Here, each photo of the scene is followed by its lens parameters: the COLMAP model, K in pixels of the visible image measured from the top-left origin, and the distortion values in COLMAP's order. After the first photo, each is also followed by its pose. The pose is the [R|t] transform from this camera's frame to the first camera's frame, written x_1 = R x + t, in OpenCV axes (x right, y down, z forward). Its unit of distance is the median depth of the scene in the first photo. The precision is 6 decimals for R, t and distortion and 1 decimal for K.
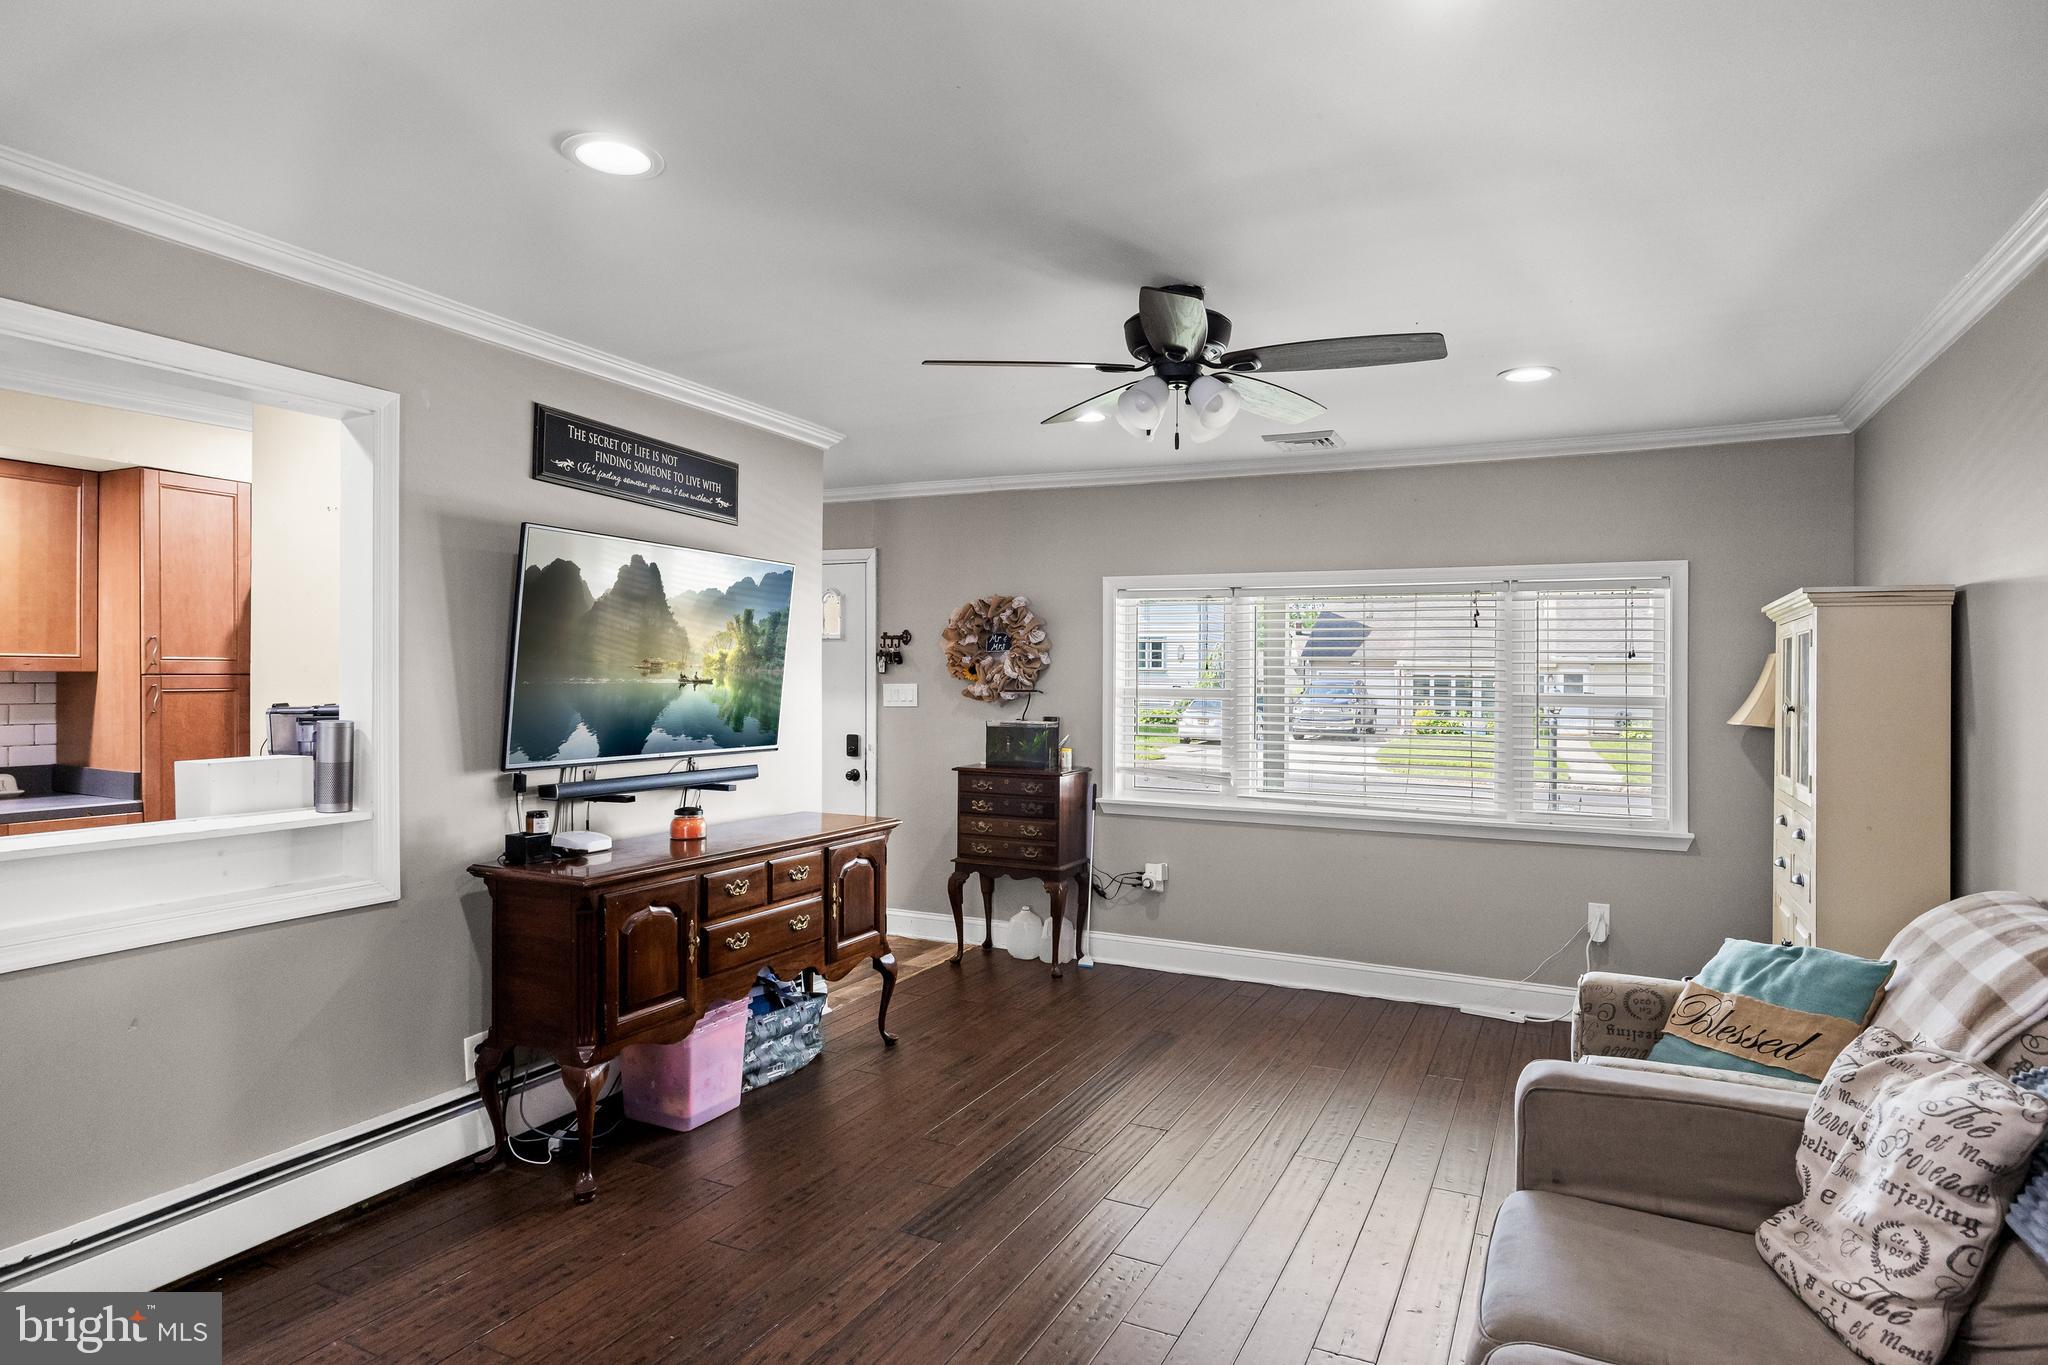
lens RADIAL K [[1153.2, 0, 986.6], [0, 1153.2, 653.6], [0, 0, 1]] dist [-0.006113, 0.002494]
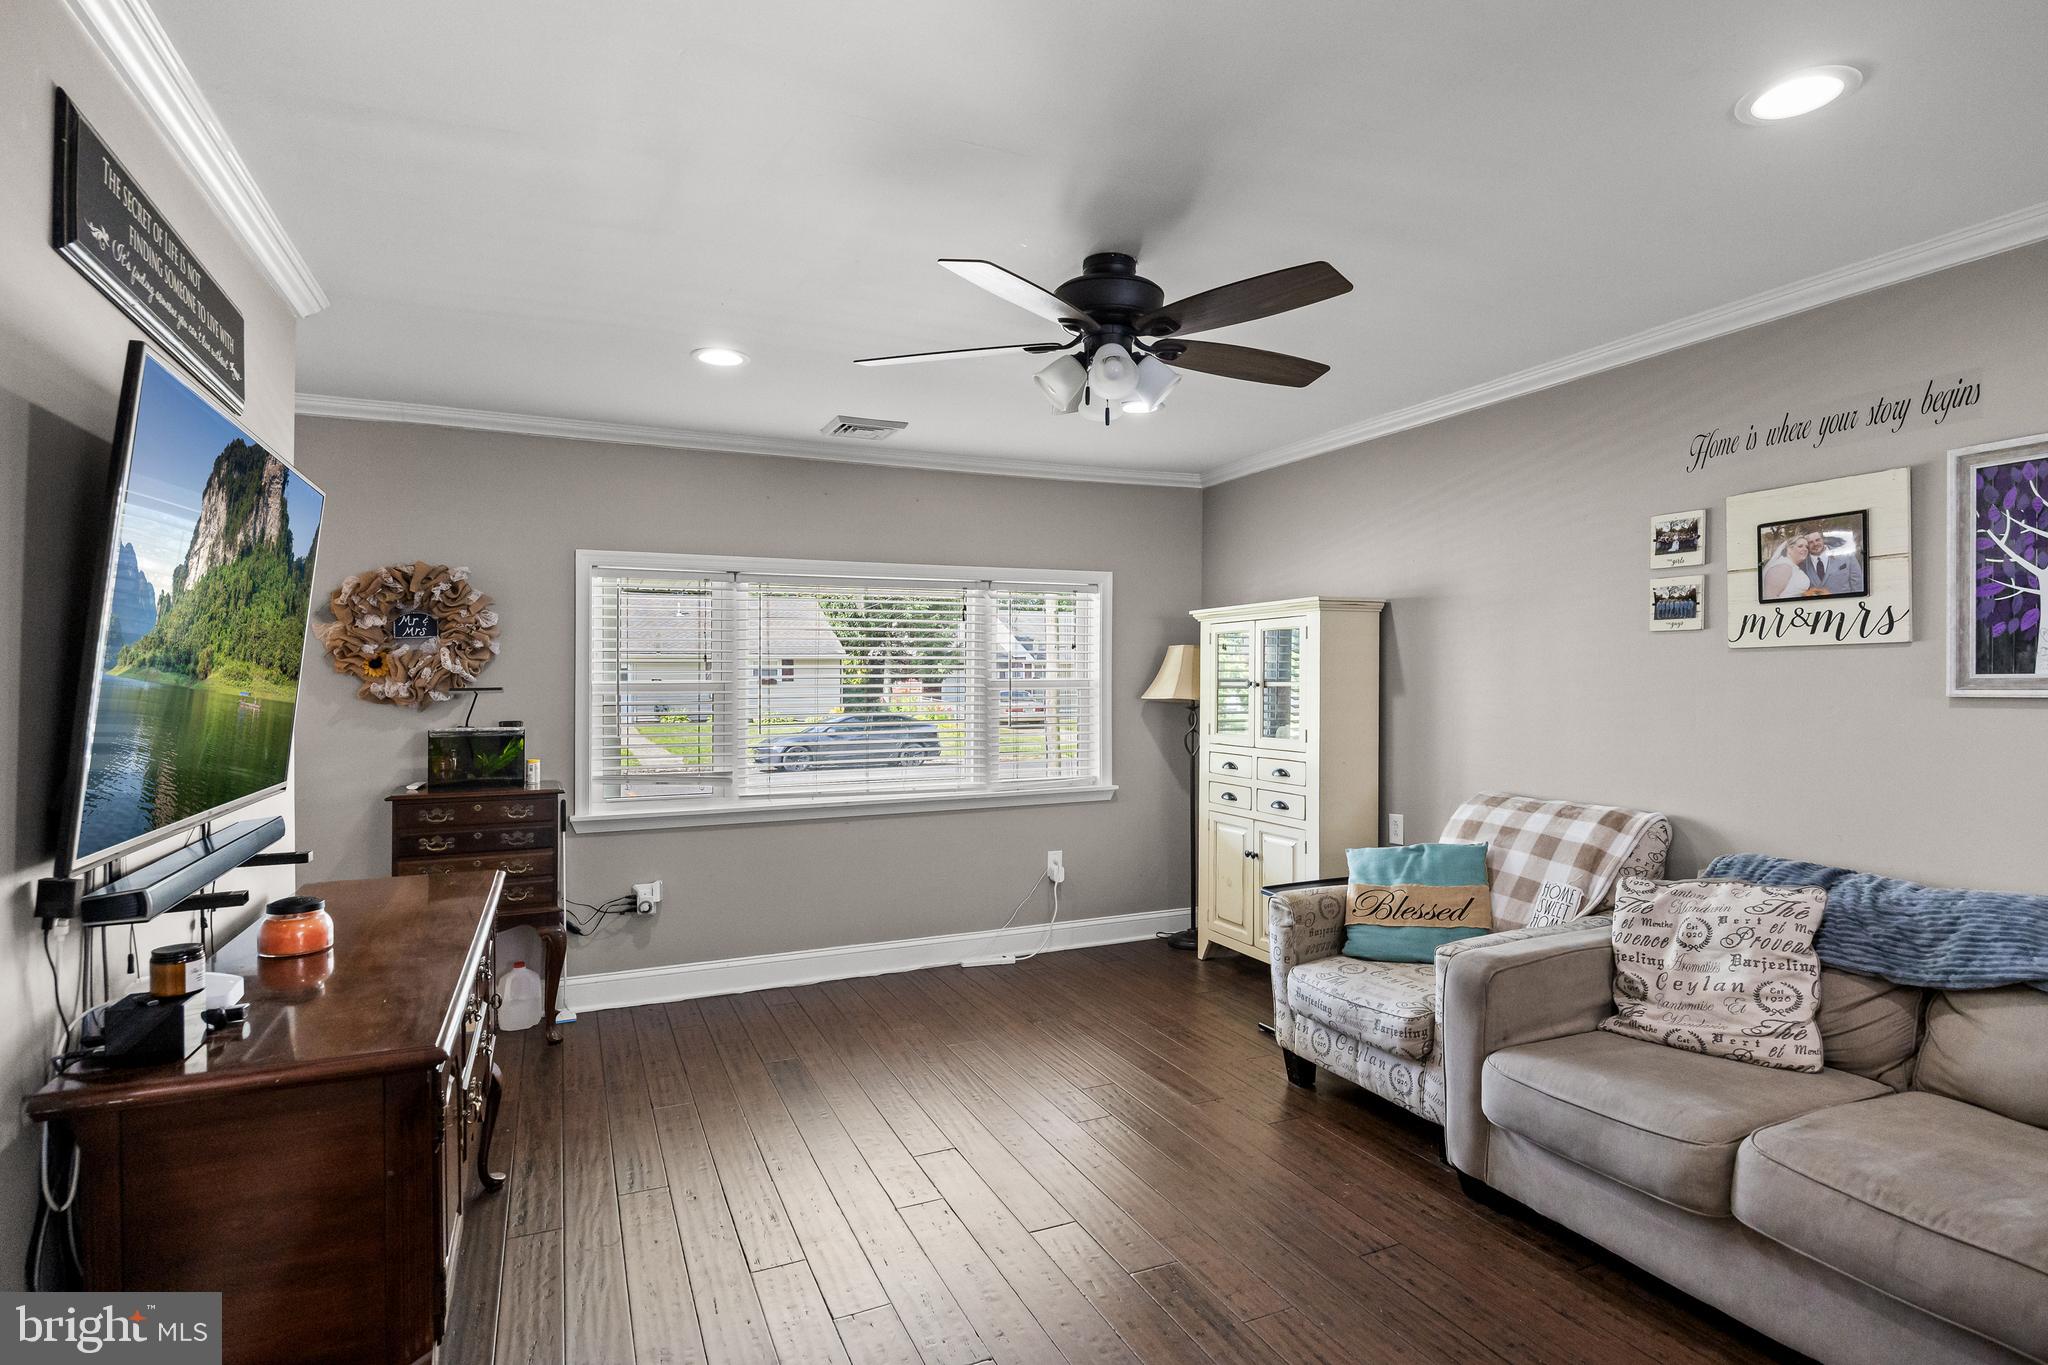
lens RADIAL K [[1079.6, 0, 1065.7], [0, 1079.6, 665.2], [0, 0, 1]] dist [-0.007312, -0.001888]
pose [[0.608171, -0.006709, 0.793777, -0.376215], [-0.002946, 0.999938, 0.010709, 0.009442], [-0.793800, -0.008852, 0.608114, 0.311883]]
